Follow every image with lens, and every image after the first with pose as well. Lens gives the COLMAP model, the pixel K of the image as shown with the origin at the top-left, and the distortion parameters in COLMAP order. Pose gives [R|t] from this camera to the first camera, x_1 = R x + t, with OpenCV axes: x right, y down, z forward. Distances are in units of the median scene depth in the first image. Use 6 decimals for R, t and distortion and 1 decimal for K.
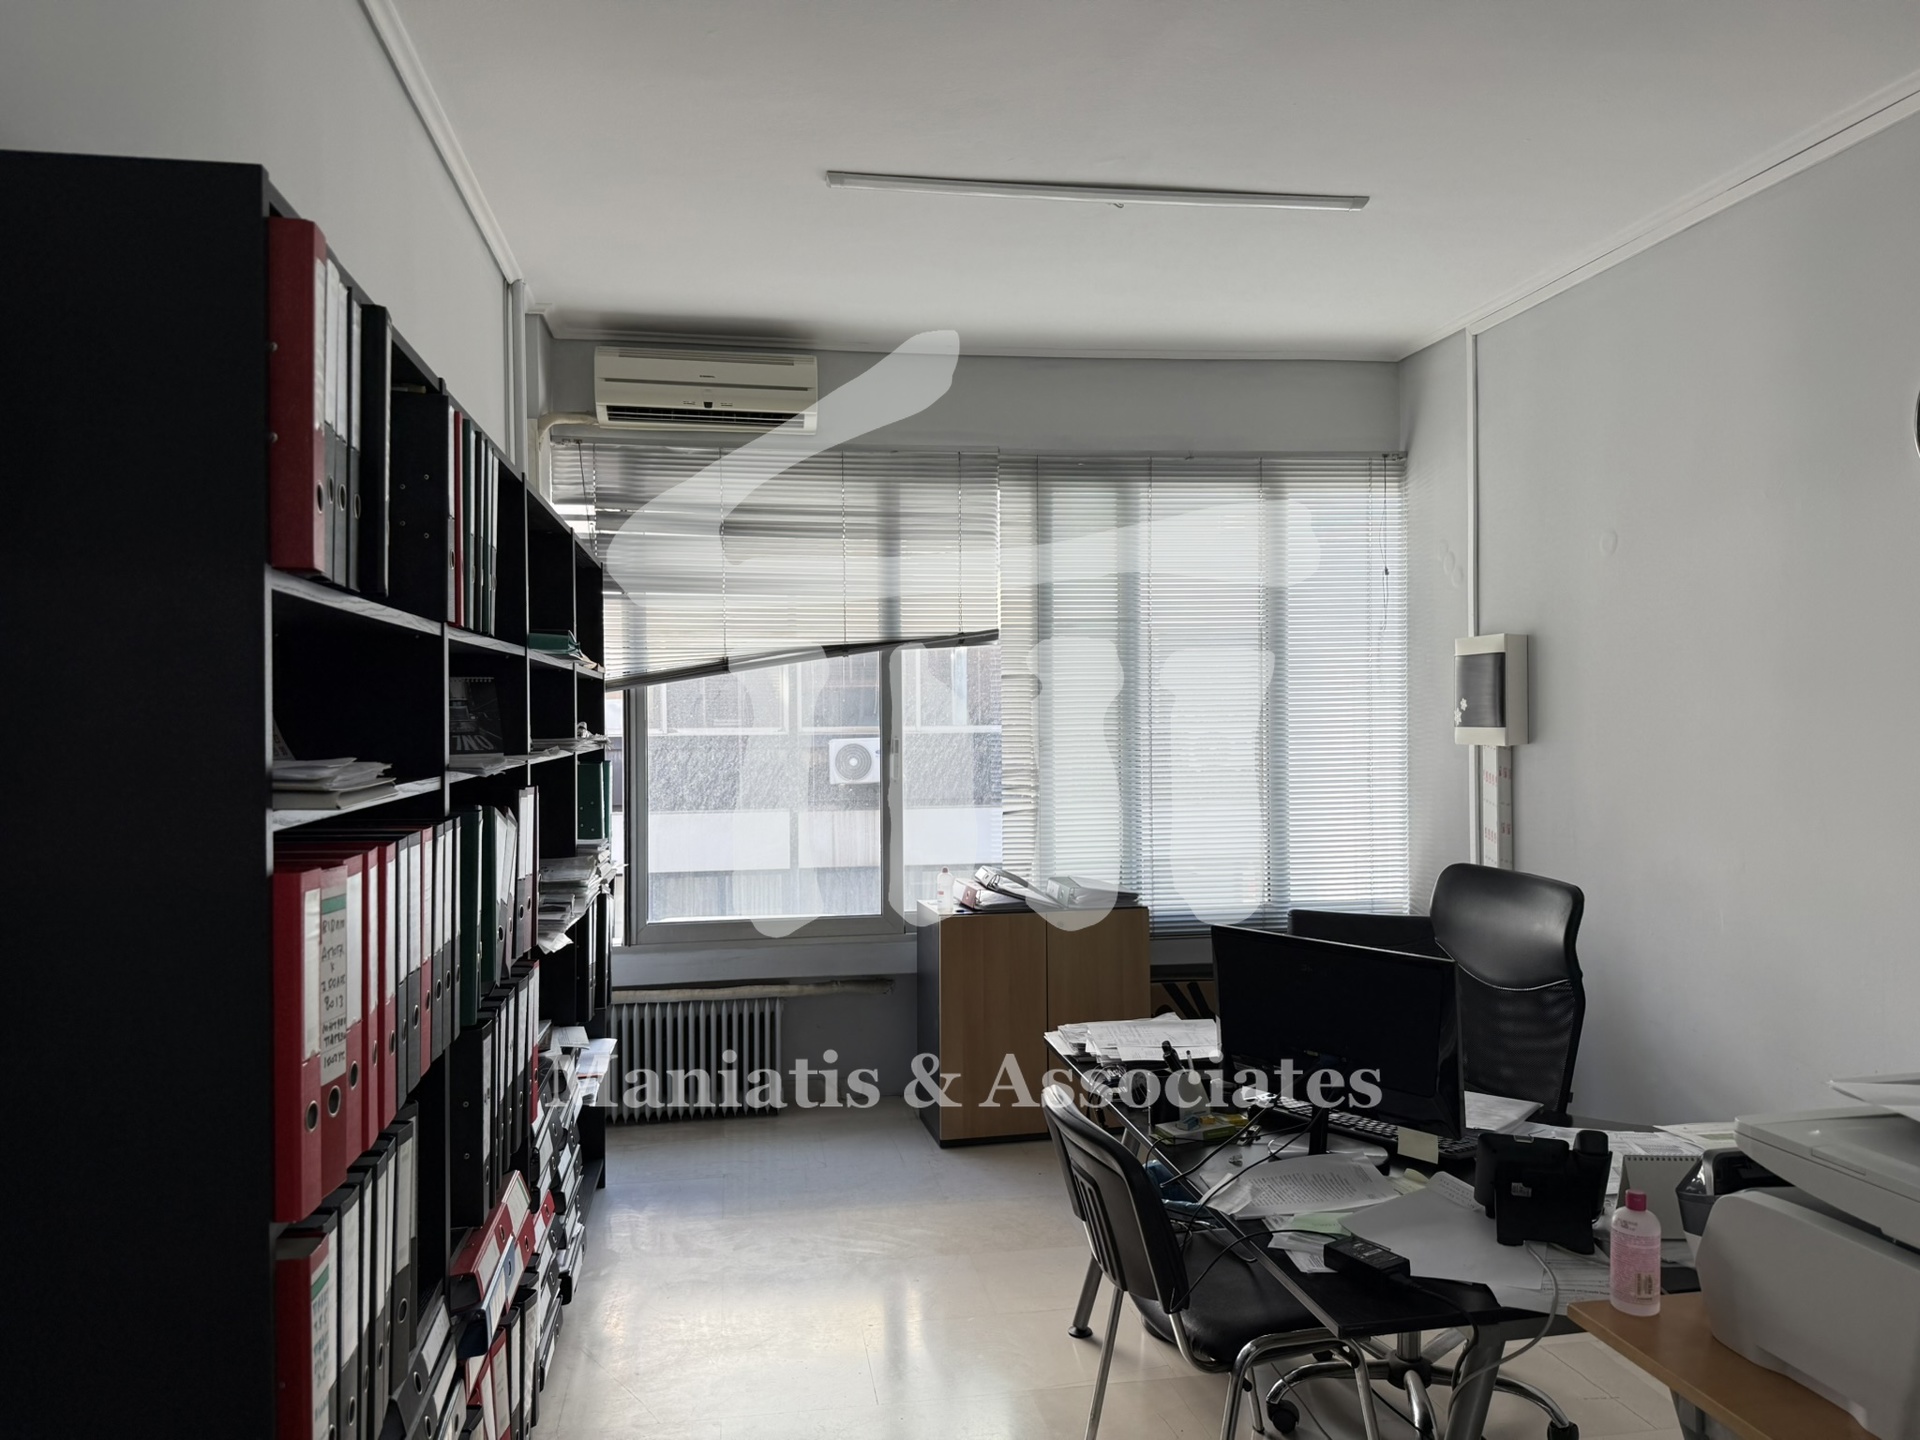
lens RADIAL K [[1339.7, 0, 954.5], [0, 1339.7, 730.0], [0, 0, 1]] dist [0.111587, -0.202345]
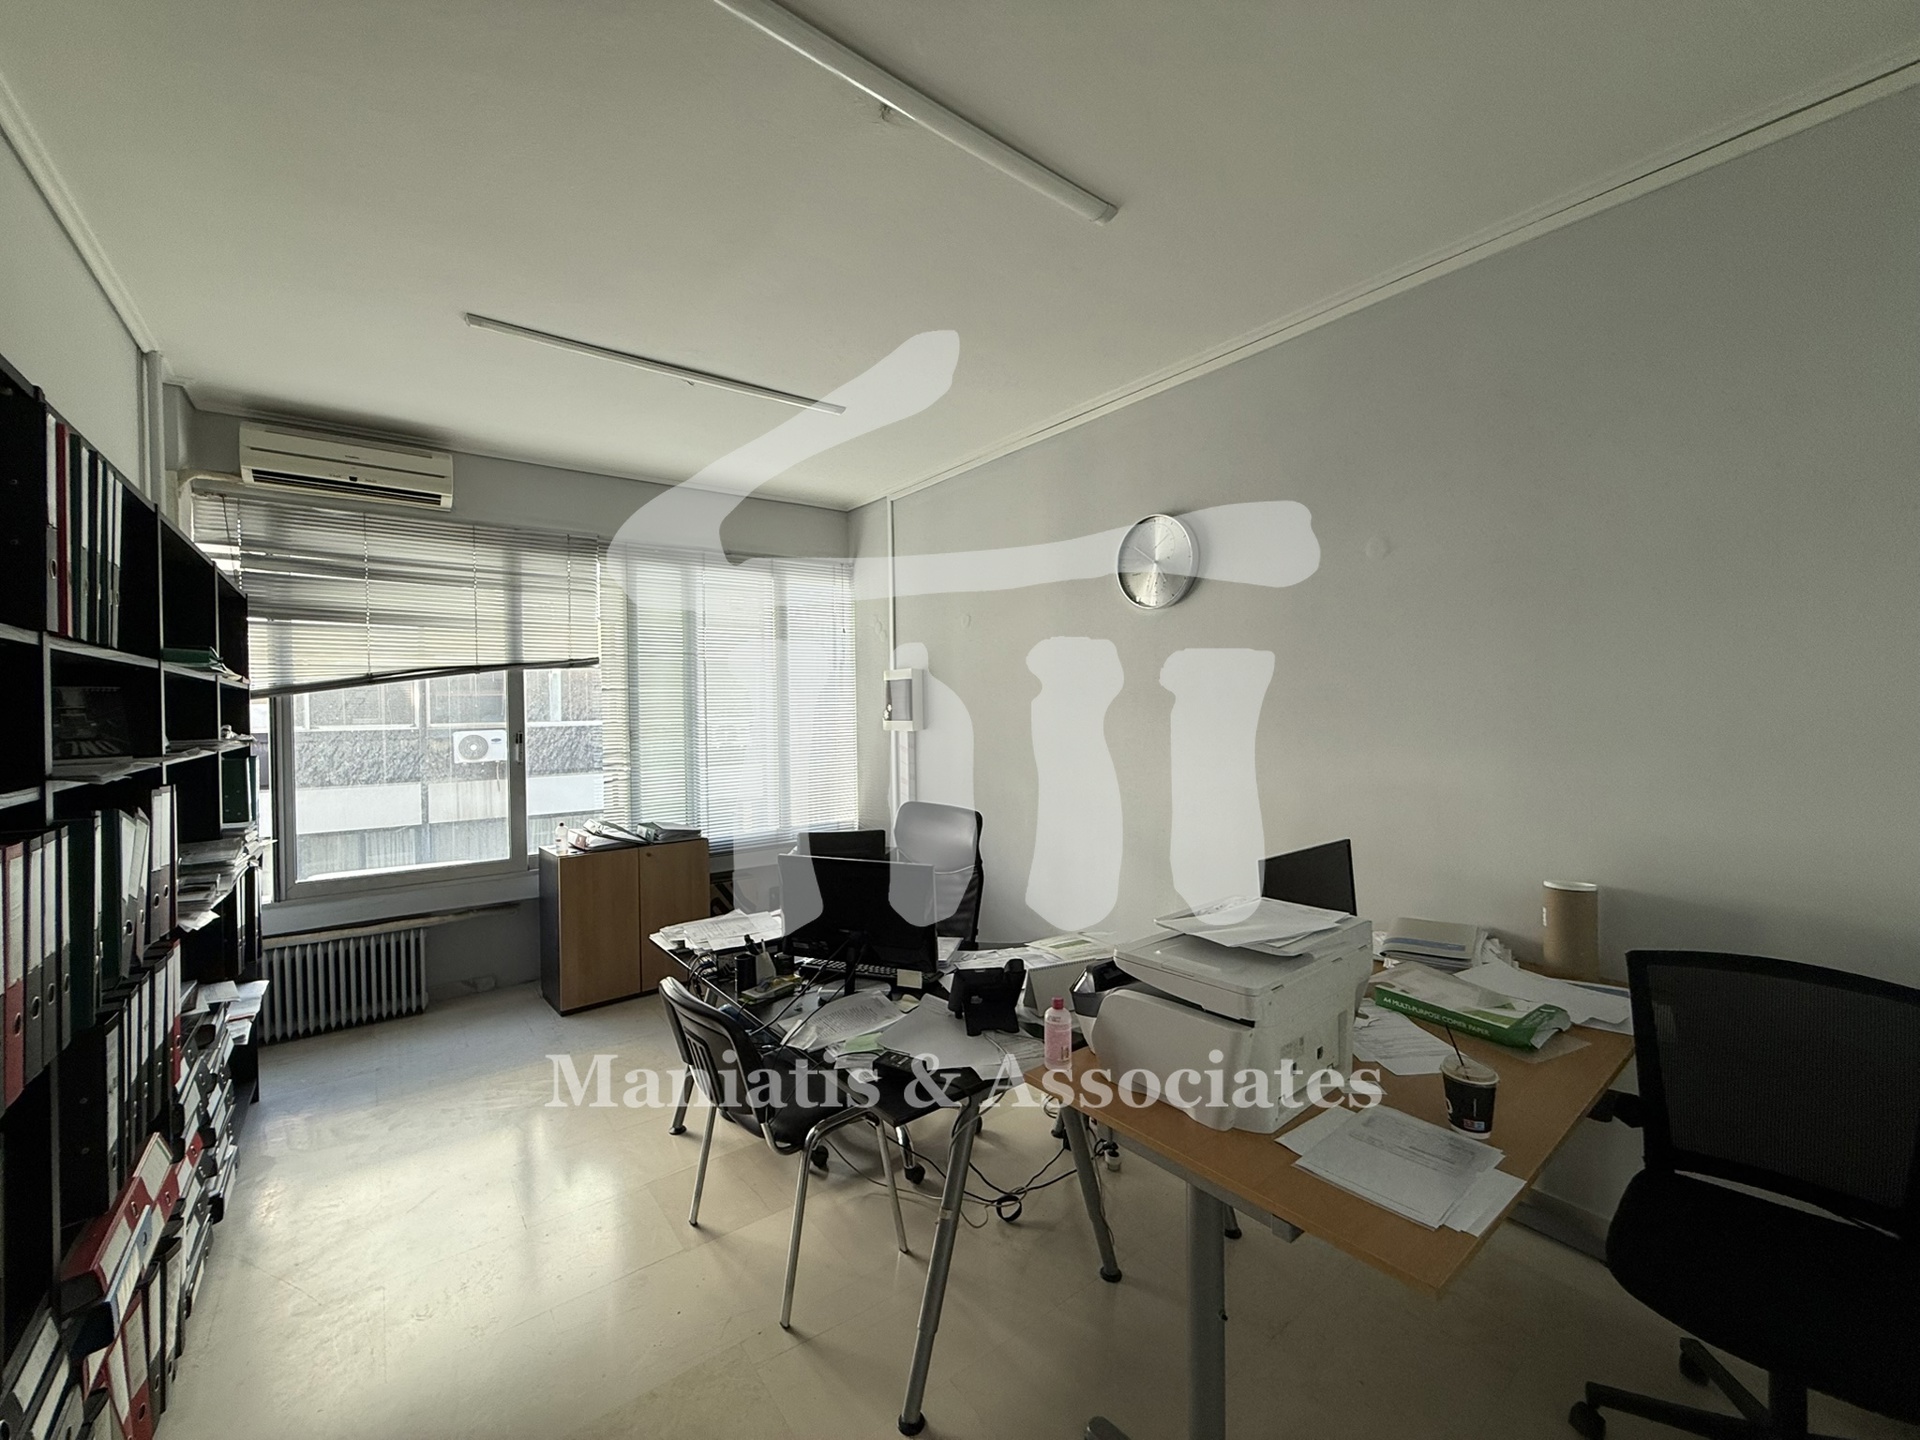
lens RADIAL K [[764.6, 0, 953.9], [0, 764.6, 719.0], [0, 0, 1]] dist [-0.001188, 0.000431]
pose [[0.881852, -0.009415, 0.471431, -0.033400], [0.010820, 0.999941, -0.000271, -0.005179], [-0.471401, 0.005340, 0.881903, 0.122829]]
